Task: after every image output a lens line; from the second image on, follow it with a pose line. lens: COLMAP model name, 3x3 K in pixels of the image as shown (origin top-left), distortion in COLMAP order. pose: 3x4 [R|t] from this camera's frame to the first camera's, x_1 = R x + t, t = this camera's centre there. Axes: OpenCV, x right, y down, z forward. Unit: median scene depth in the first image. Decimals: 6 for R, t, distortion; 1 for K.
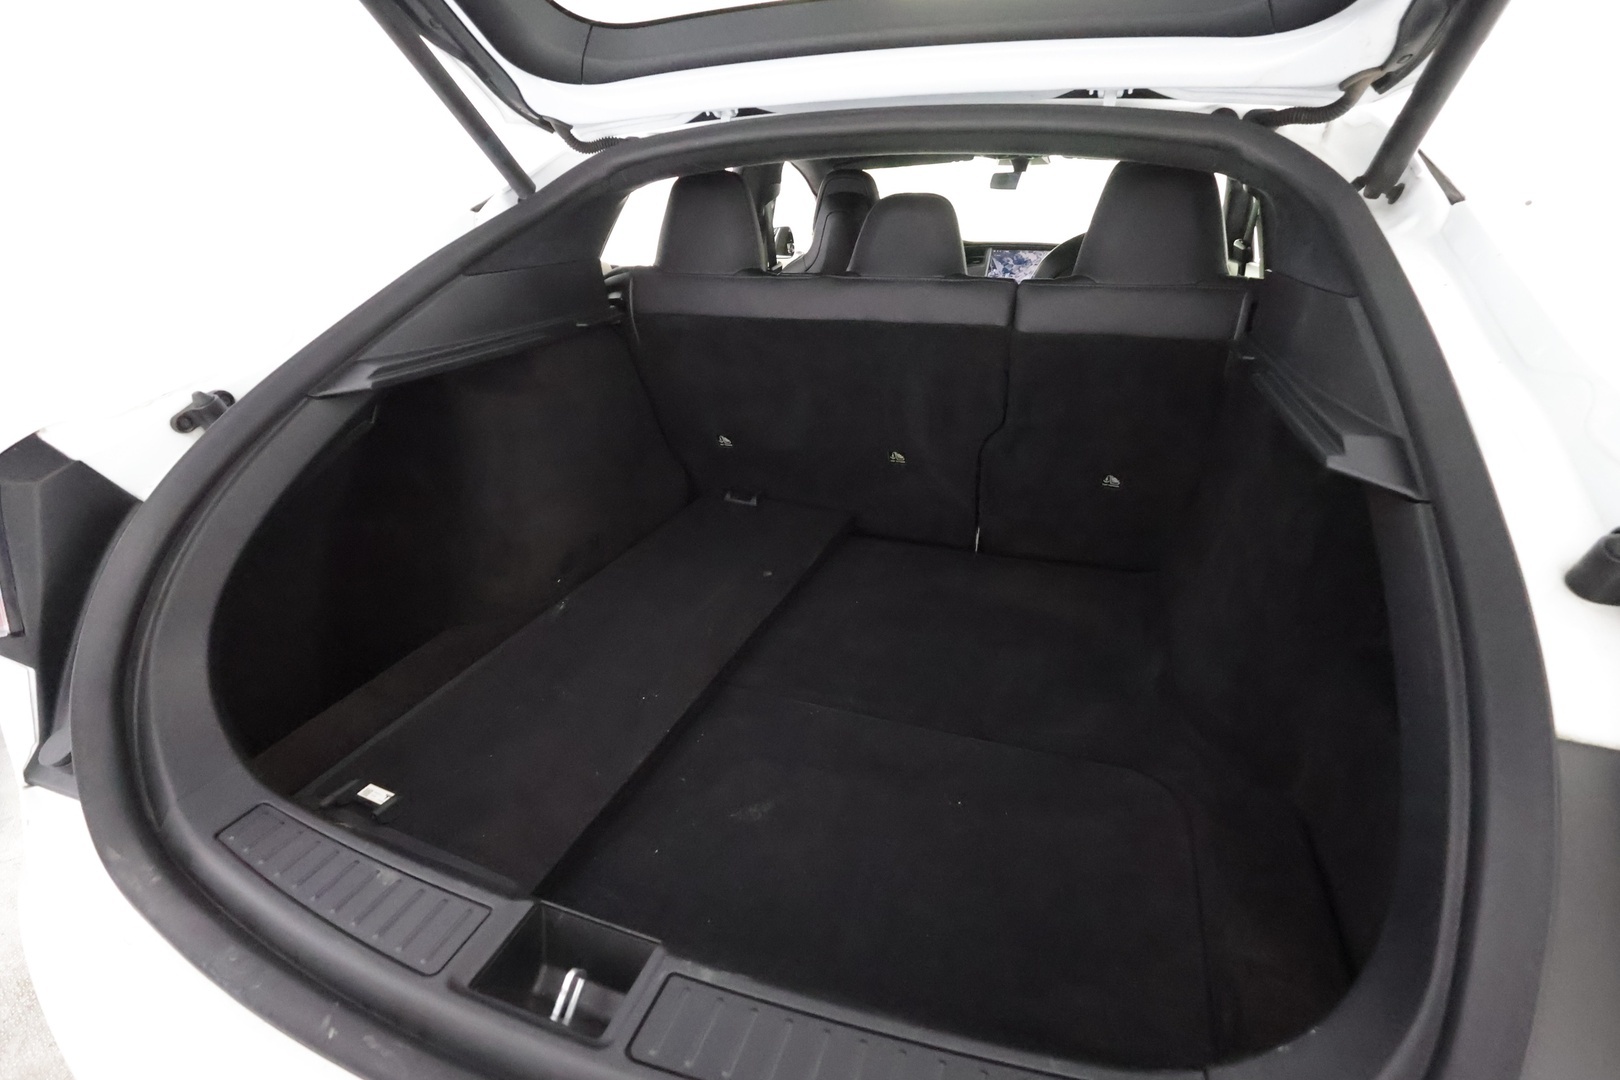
lens RADIAL K [[727.0, 0, 811.8], [0, 727.0, 541.8], [0, 0, 1]] dist [-0.000741, -0.000256]
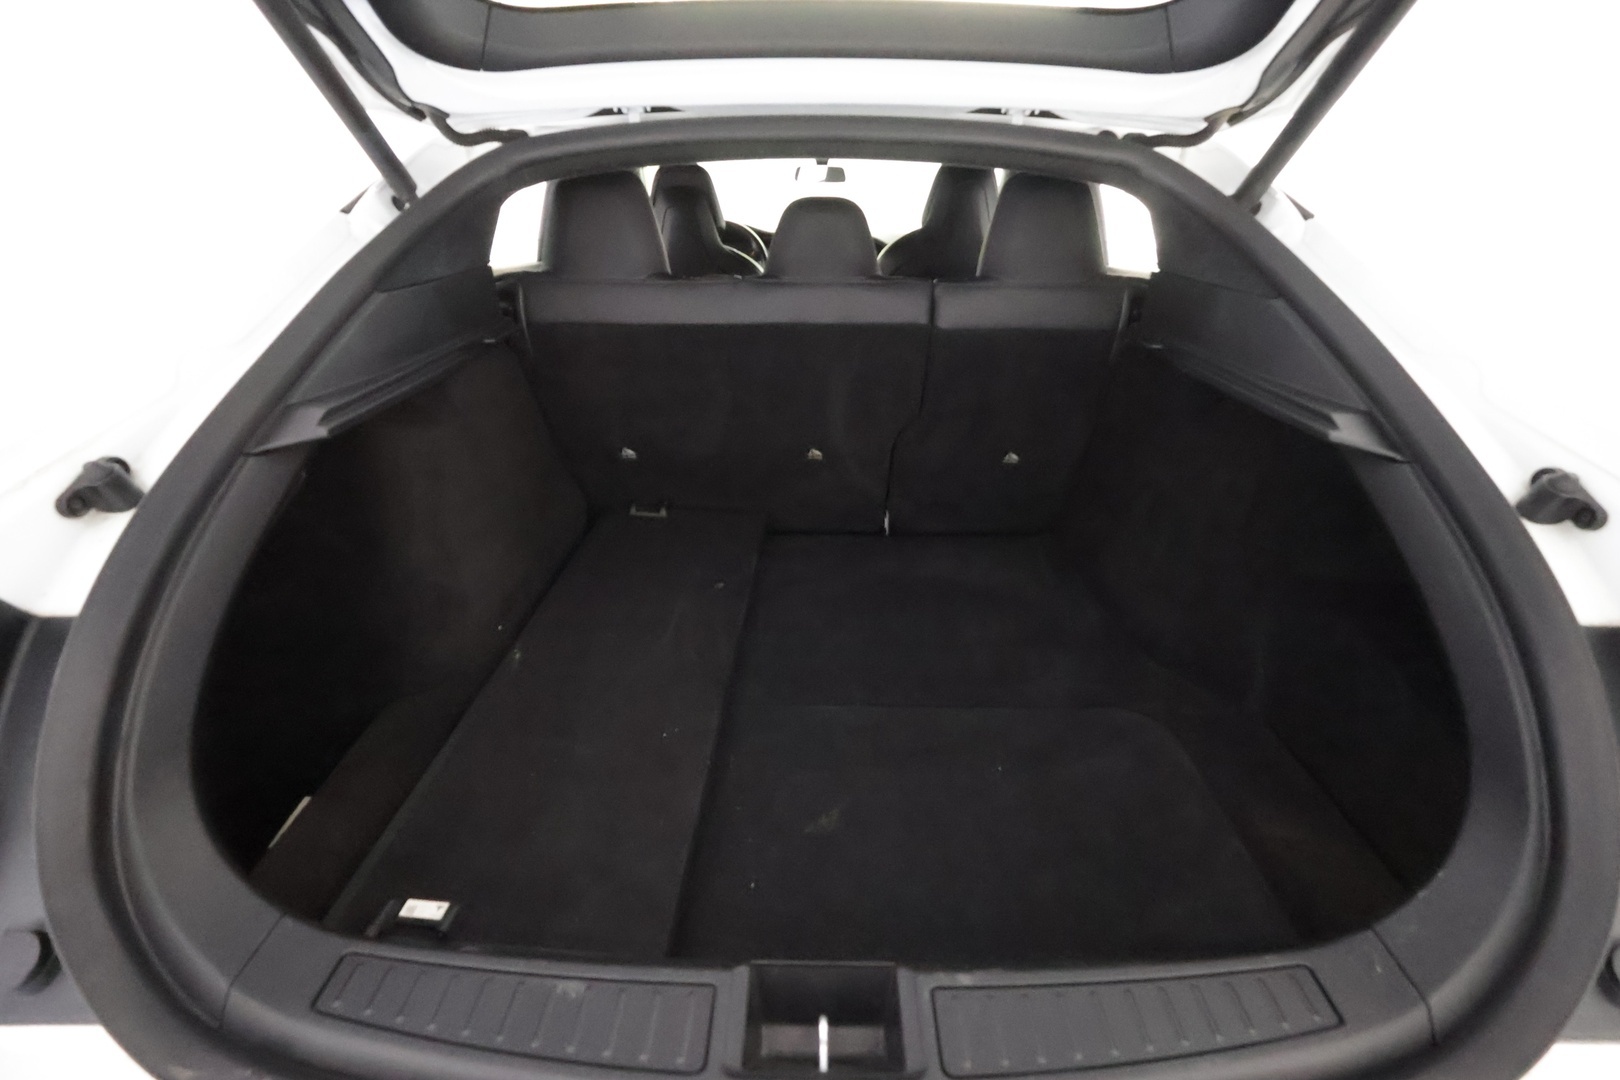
lens RADIAL K [[727.0, 0, 811.8], [0, 727.0, 541.8], [0, 0, 1]] dist [-0.000741, -0.000256]
pose [[0.946041, -0.129430, 0.297076, -0.285912], [0.123519, 0.991589, 0.038667, -0.046562], [-0.299581, 0.000114, 0.954071, 0.034589]]
